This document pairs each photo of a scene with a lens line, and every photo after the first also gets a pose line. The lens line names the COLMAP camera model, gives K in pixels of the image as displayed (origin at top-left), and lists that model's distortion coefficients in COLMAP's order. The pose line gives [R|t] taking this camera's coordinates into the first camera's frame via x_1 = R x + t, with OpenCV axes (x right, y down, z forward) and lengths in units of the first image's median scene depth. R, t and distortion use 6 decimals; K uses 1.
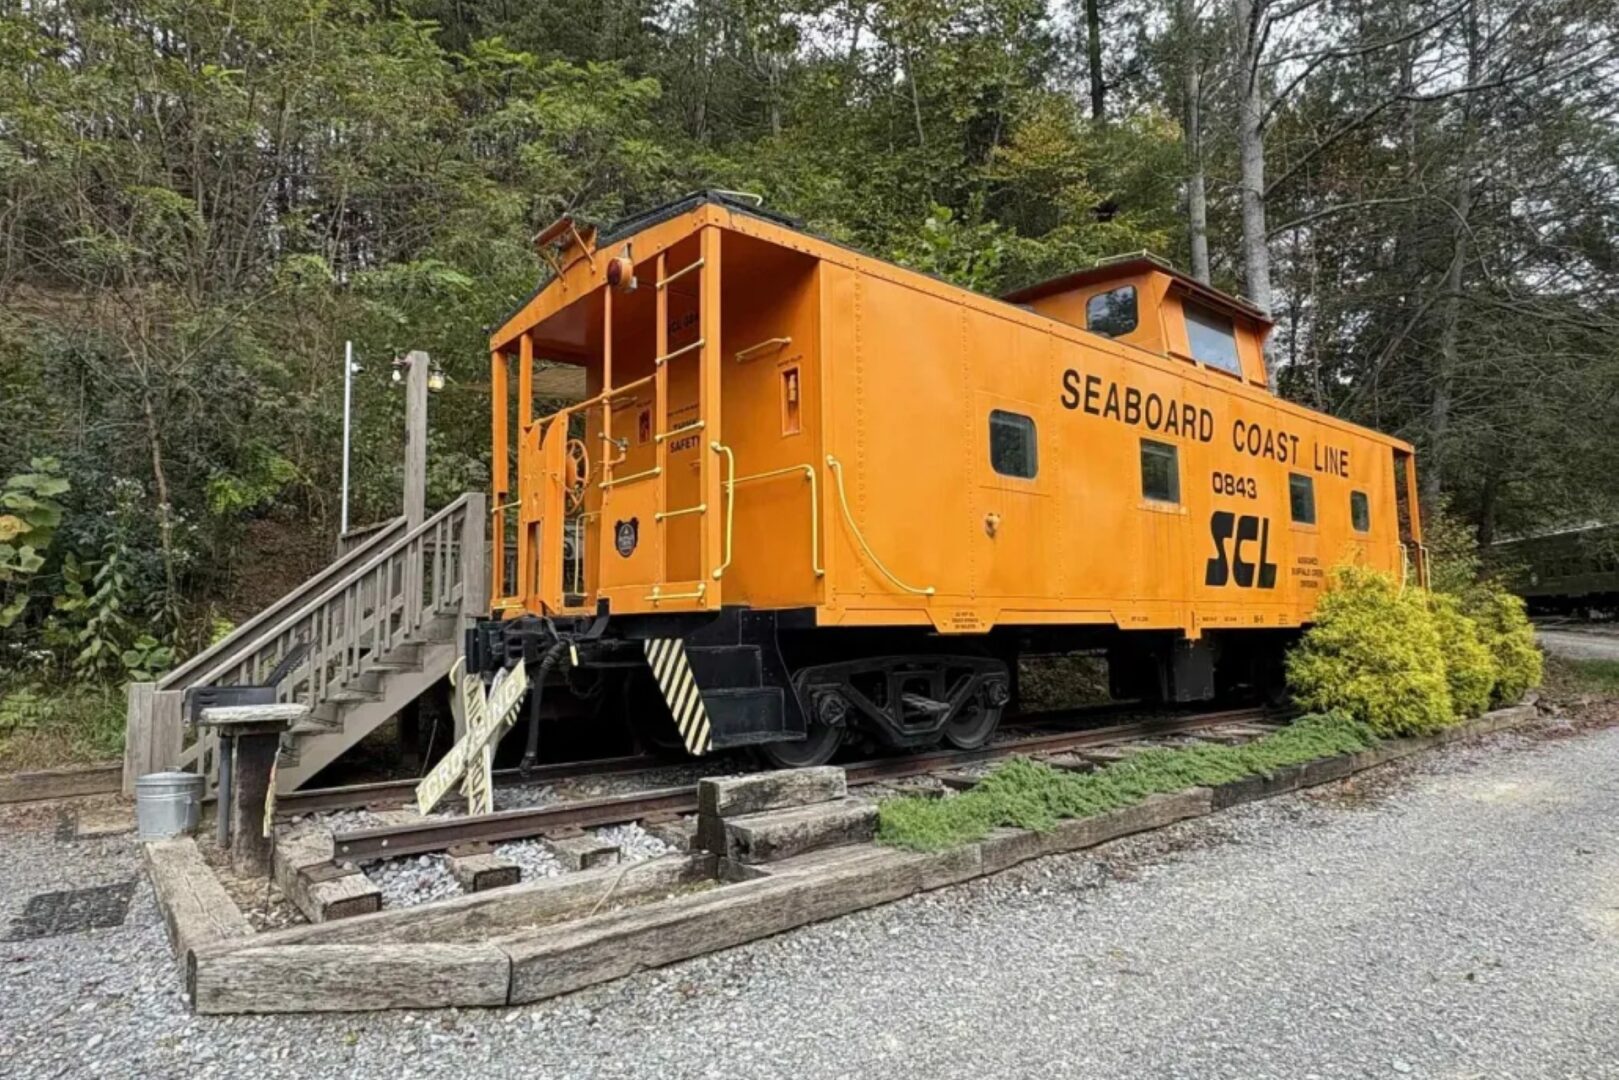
lens RADIAL K [[937.4, 0, 808.7], [0, 937.4, 553.6], [0, 0, 1]] dist [0.000711, -0.000914]
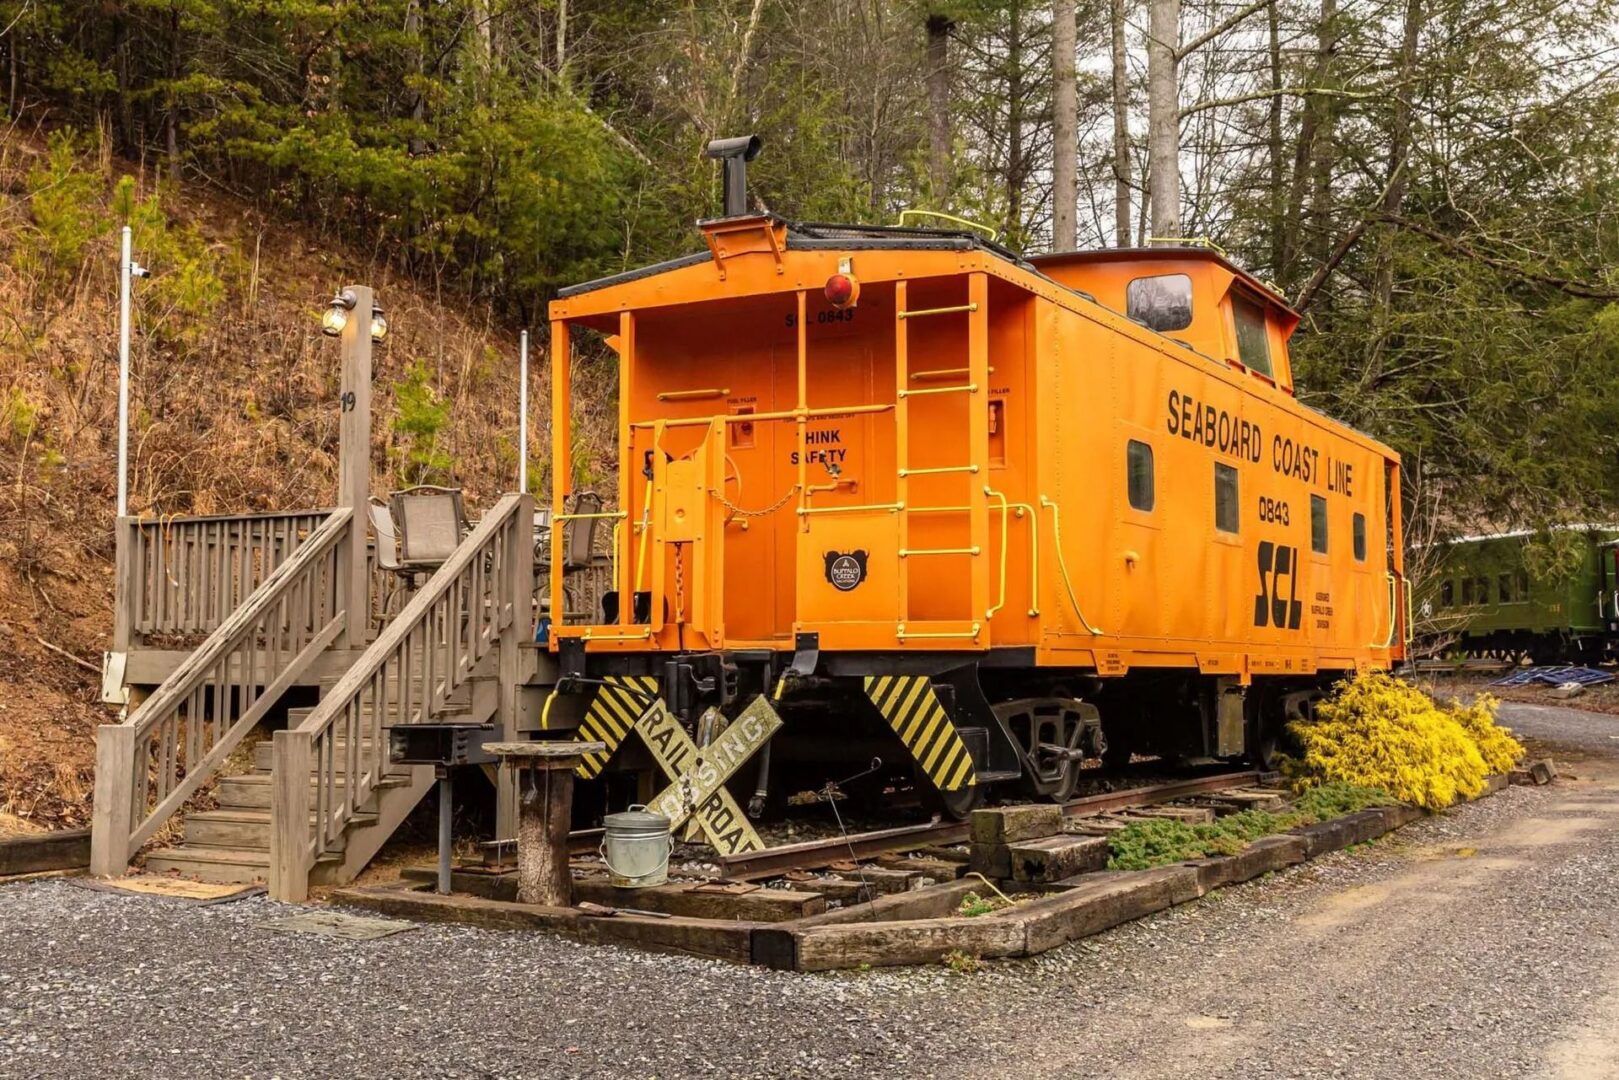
lens RADIAL K [[1840.3, 0, 809.9], [0, 1840.3, 533.5], [0, 0, 1]] dist [0.021273, 0.000000]
pose [[0.937779, 0.040619, 0.344850, -0.641524], [-0.042963, 0.999076, -0.000845, -0.037511], [-0.344565, -0.014023, 0.938658, -0.548079]]
